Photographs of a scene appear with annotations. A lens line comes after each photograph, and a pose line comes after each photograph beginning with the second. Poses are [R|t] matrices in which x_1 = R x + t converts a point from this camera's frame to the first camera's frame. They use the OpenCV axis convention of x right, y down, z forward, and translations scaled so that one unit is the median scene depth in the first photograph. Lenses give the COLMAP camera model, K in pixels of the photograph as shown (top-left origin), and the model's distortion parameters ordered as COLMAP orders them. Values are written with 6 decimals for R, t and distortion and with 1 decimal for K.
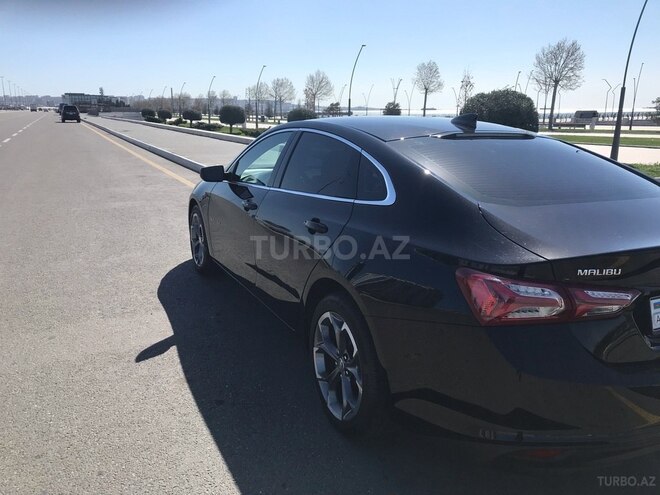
lens RADIAL K [[540.0, 0, 327.9], [0, 540.0, 243.3], [0, 0, 1]] dist [0.023533, -0.008305]
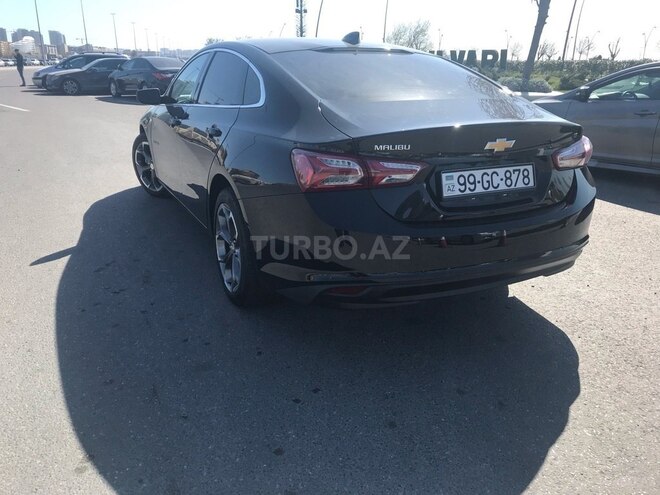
lens RADIAL K [[540.0, 0, 327.9], [0, 540.0, 243.3], [0, 0, 1]] dist [0.023533, -0.008305]
pose [[0.999983, -0.005704, -0.001192, 0.240094], [0.005792, 0.995423, 0.095391, 0.106143], [0.000642, -0.095396, 0.995439, -0.190167]]
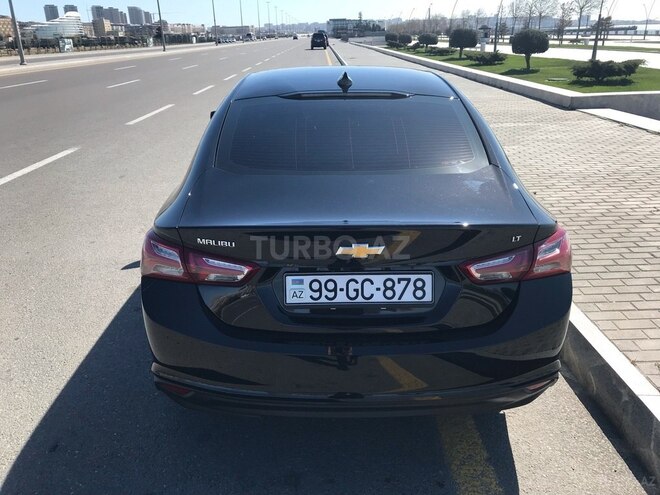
lens RADIAL K [[540.0, 0, 327.9], [0, 540.0, 243.3], [0, 0, 1]] dist [0.023533, -0.008305]
pose [[0.905025, 0.127654, -0.405752, 0.788015], [-0.073330, 0.986447, 0.146784, -0.084217], [0.418991, -0.103089, 0.902119, 0.074510]]
